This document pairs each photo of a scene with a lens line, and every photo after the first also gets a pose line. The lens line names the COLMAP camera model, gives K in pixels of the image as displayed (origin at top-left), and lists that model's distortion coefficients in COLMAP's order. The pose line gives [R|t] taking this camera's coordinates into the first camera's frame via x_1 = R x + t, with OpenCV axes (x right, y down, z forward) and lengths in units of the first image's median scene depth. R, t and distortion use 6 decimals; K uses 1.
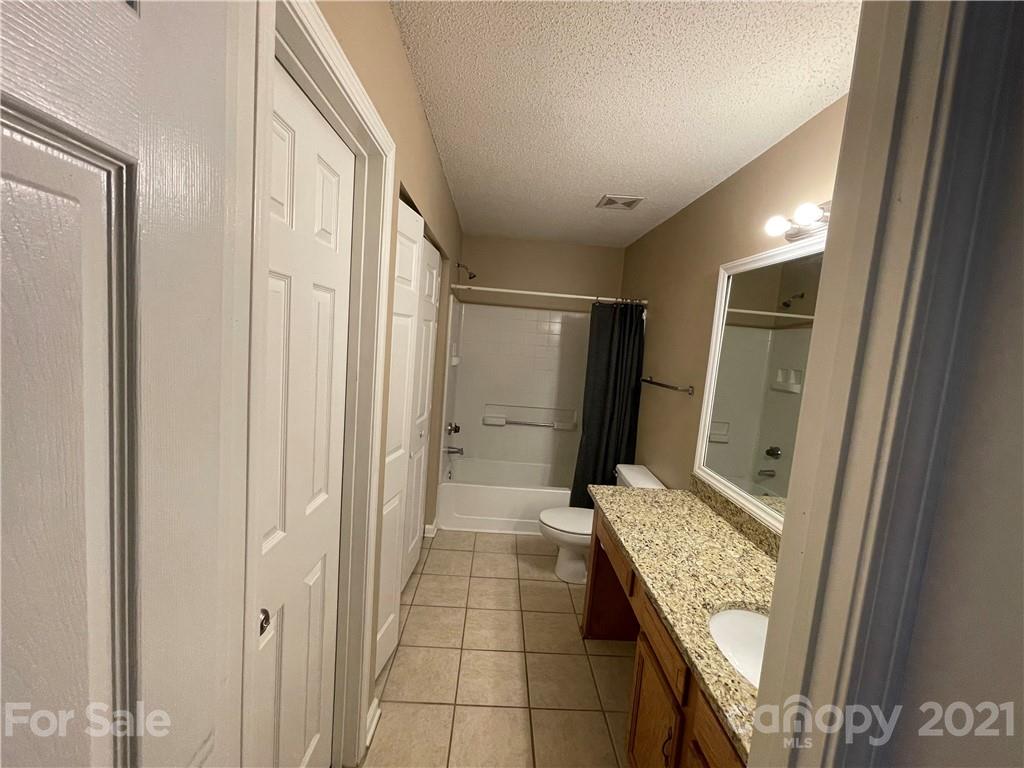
lens RADIAL K [[415.6, 0, 511.0], [0, 415.6, 381.8], [0, 0, 1]] dist [-0.006619, 0.002587]
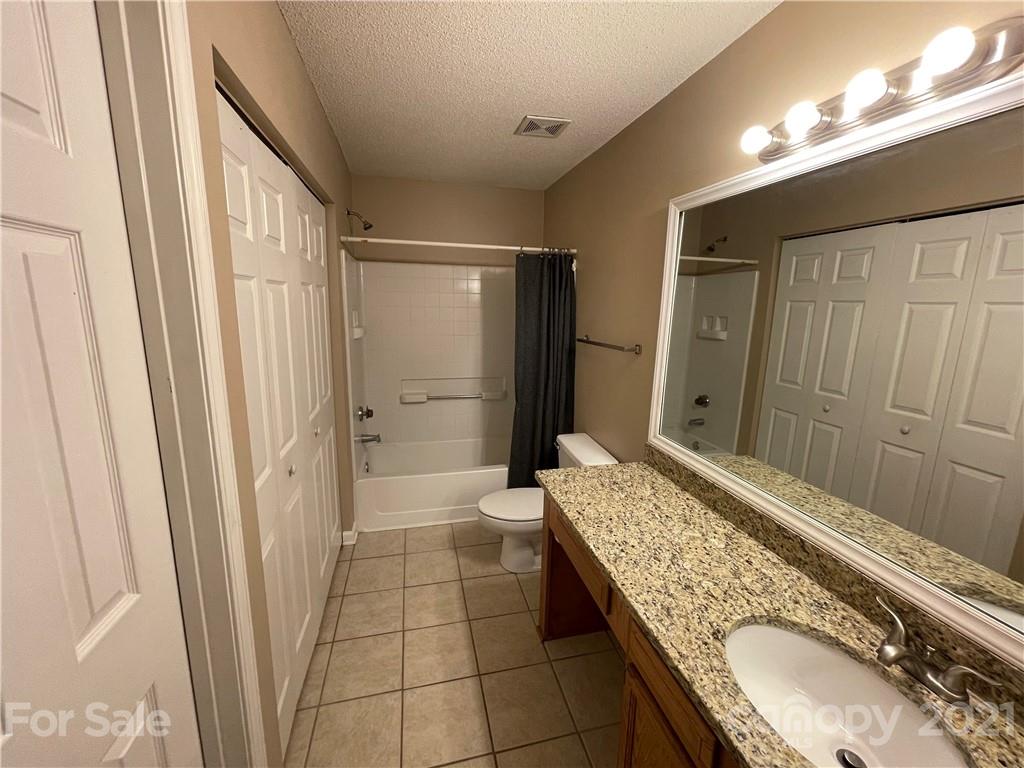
lens RADIAL K [[415.6, 0, 511.0], [0, 415.6, 381.8], [0, 0, 1]] dist [-0.006619, 0.002587]
pose [[0.976838, -0.095865, 0.191305, -0.005646], [0.077110, 0.991667, 0.103200, -0.020019], [-0.199605, -0.086058, 0.976090, 0.161874]]
